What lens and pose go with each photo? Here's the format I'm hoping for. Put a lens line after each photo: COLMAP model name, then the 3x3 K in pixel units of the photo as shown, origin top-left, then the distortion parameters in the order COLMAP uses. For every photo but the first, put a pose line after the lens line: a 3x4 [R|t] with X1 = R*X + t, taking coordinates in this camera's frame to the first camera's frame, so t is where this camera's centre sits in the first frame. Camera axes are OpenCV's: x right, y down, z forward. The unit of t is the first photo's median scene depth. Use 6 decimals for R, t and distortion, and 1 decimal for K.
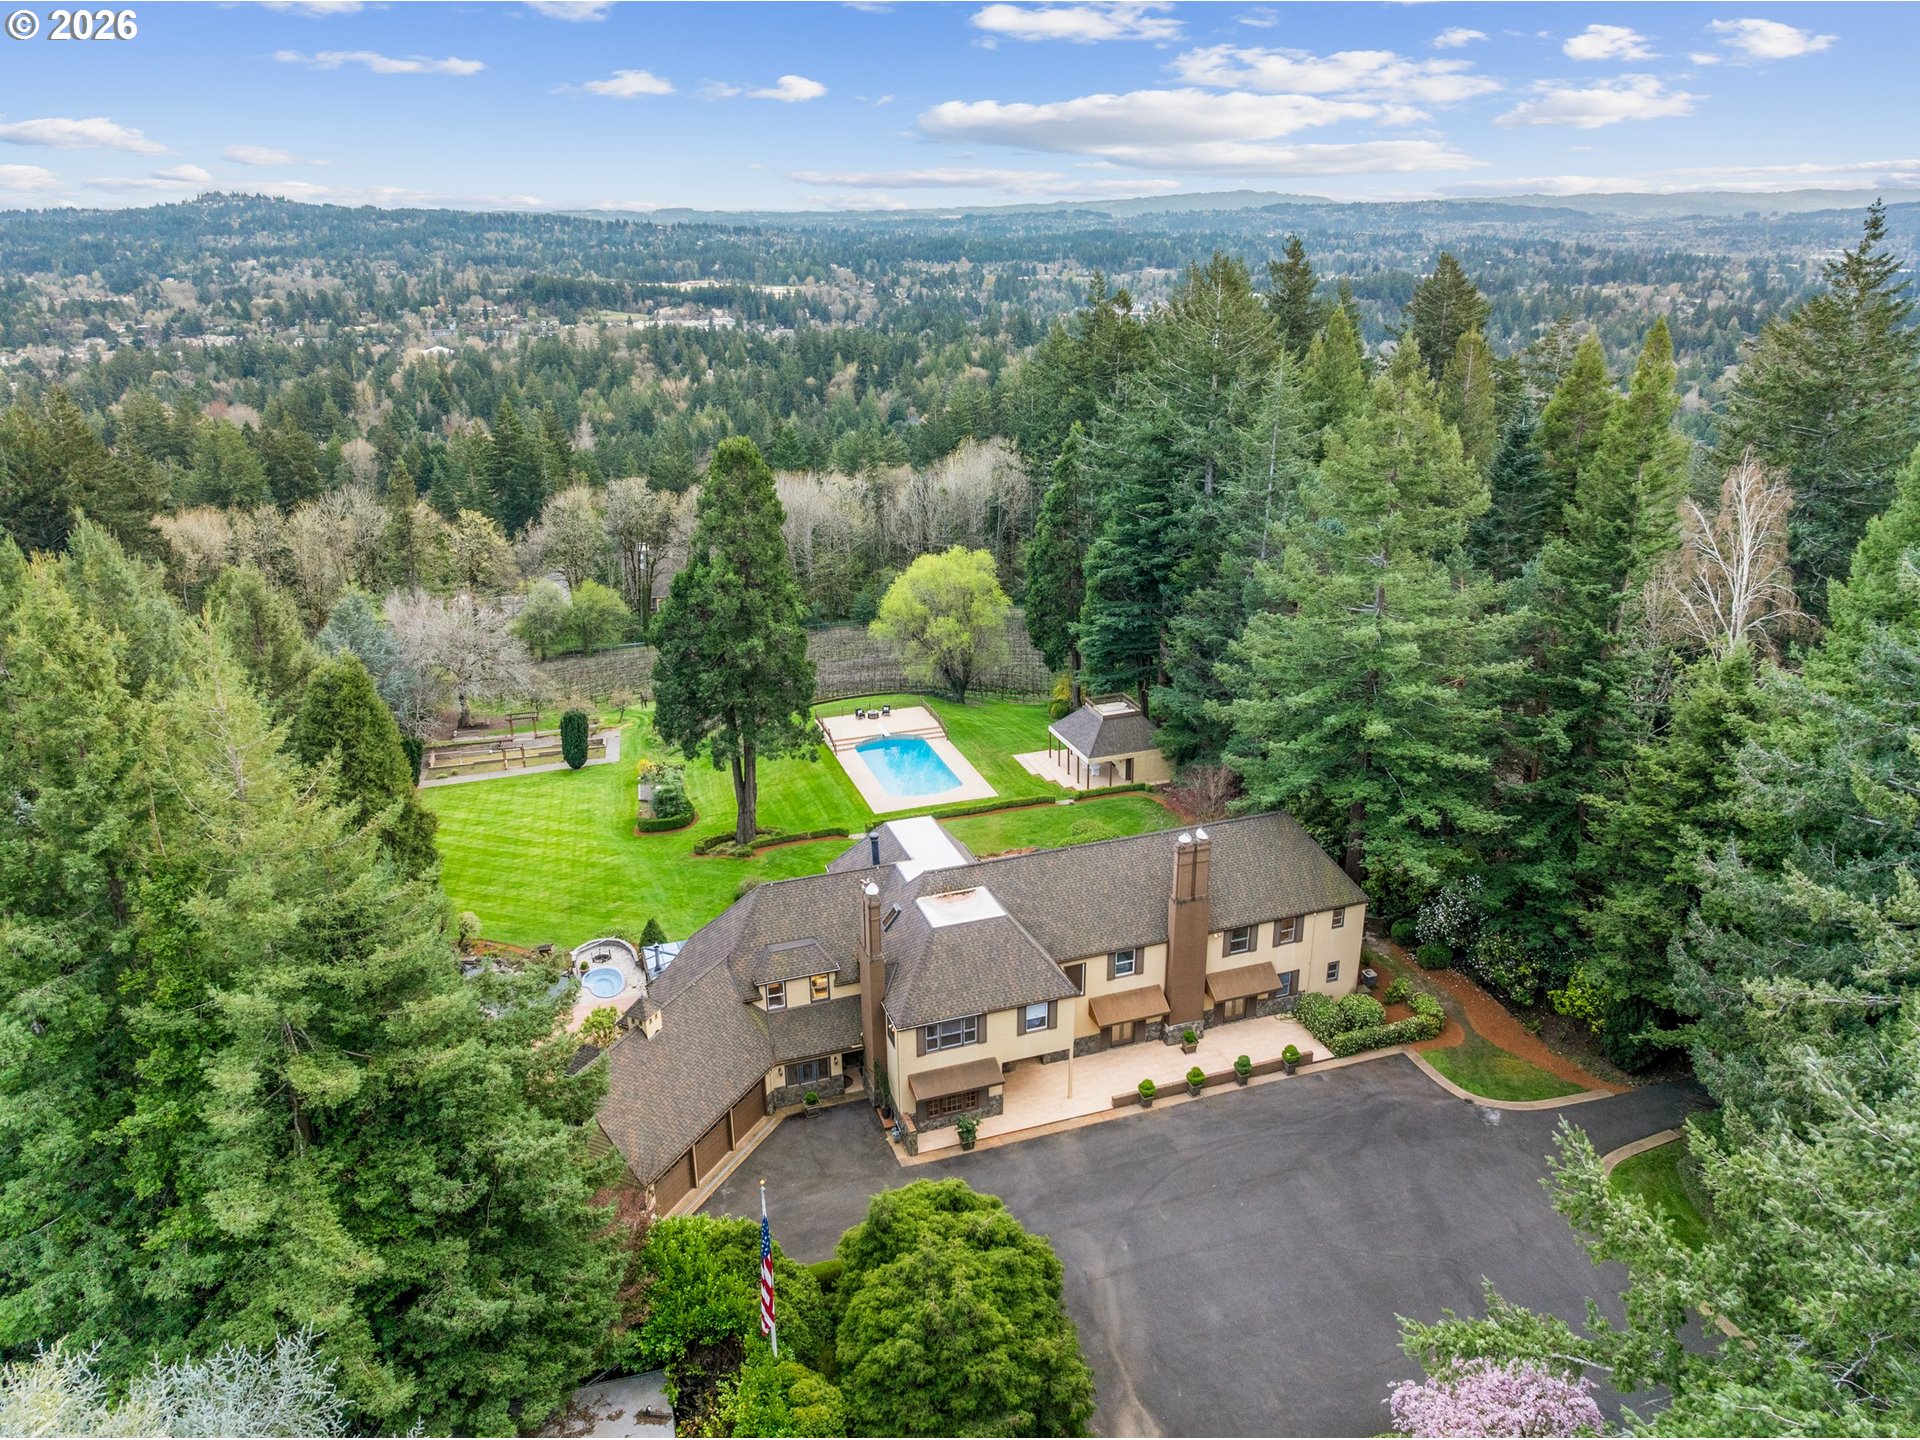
lens RADIAL K [[1356.7, 0, 960.0], [0, 1356.7, 720.0], [0, 0, 1]] dist [-0.028628, 0.000892]
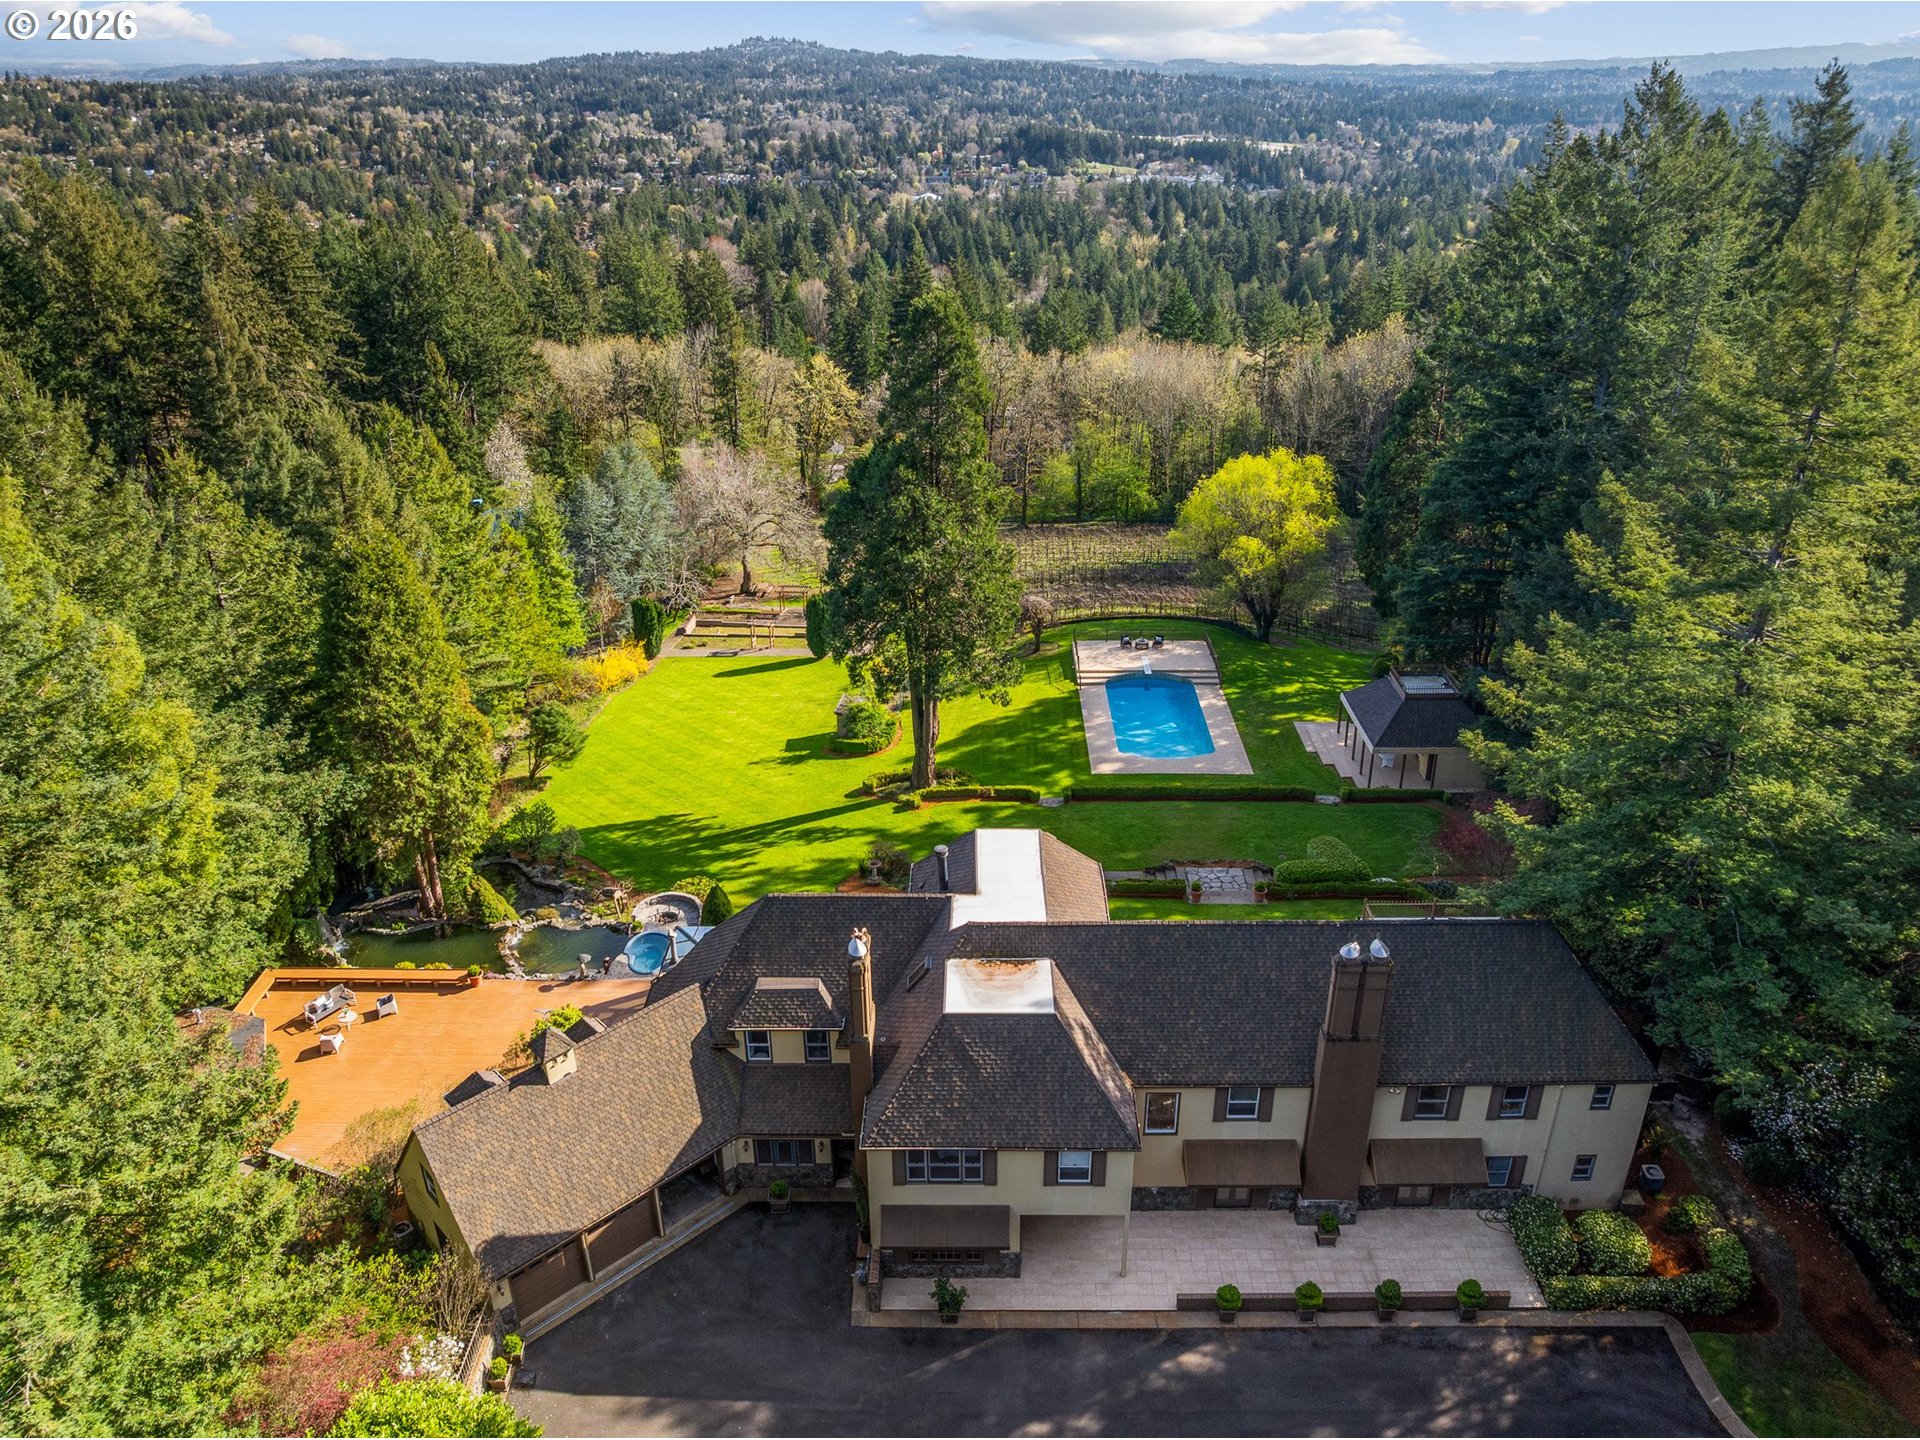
lens RADIAL K [[1363.8, 0, 960.0], [0, 1363.8, 720.0], [0, 0, 1]] dist [-0.050909, 0.035771]
pose [[0.942422, 0.150646, -0.298574, 0.153937], [-0.121898, 0.986114, 0.112786, -0.067917], [0.311419, -0.069897, 0.947699, 0.300970]]
